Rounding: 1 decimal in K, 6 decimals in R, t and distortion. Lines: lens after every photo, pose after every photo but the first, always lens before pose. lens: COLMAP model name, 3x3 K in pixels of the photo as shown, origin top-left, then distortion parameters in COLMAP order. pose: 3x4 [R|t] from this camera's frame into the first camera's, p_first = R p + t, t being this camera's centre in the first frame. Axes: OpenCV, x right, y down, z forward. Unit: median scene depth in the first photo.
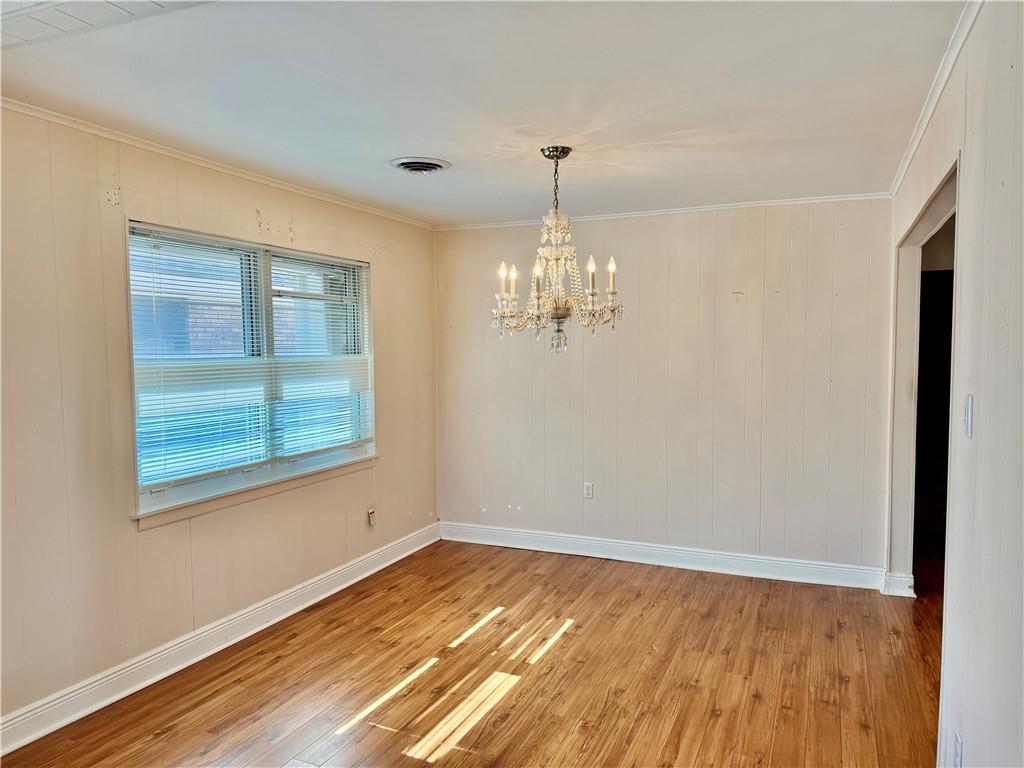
lens RADIAL K [[728.9, 0, 517.0], [0, 728.9, 387.7], [0, 0, 1]] dist [-0.003637, -0.000140]
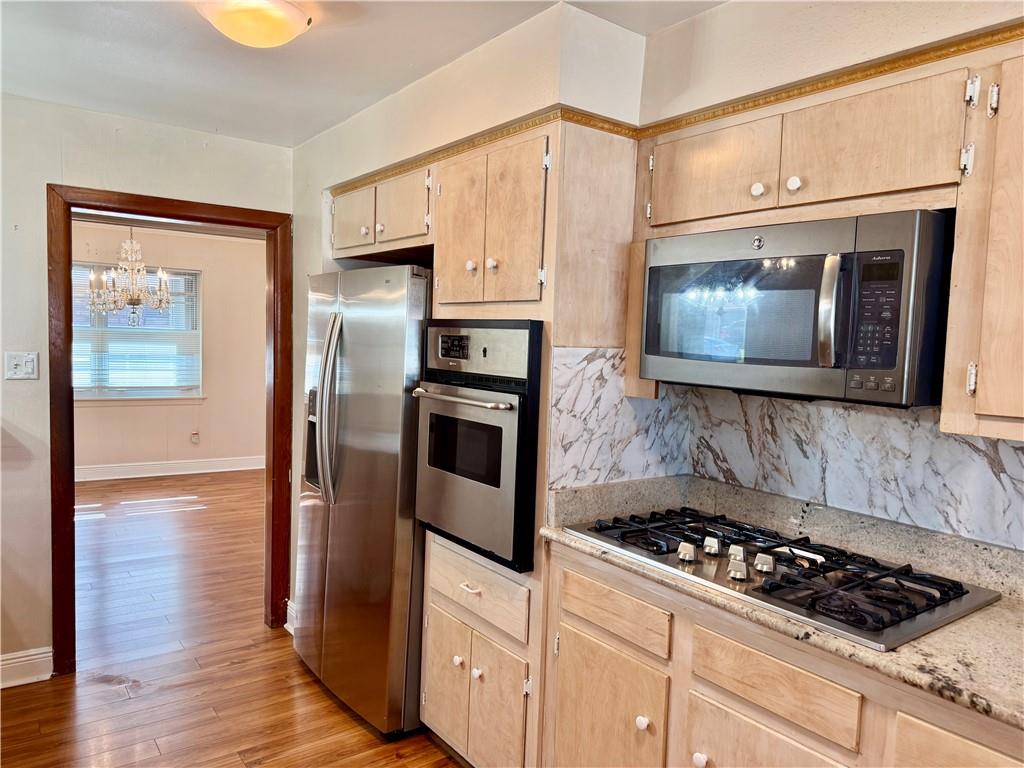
lens RADIAL K [[728.9, 0, 517.0], [0, 728.9, 387.7], [0, 0, 1]] dist [-0.003637, -0.000140]
pose [[0.862253, 0.070063, -0.501608, 1.298524], [-0.069494, 0.997385, 0.019853, -0.002683], [0.501687, 0.017740, 0.864867, 0.005709]]
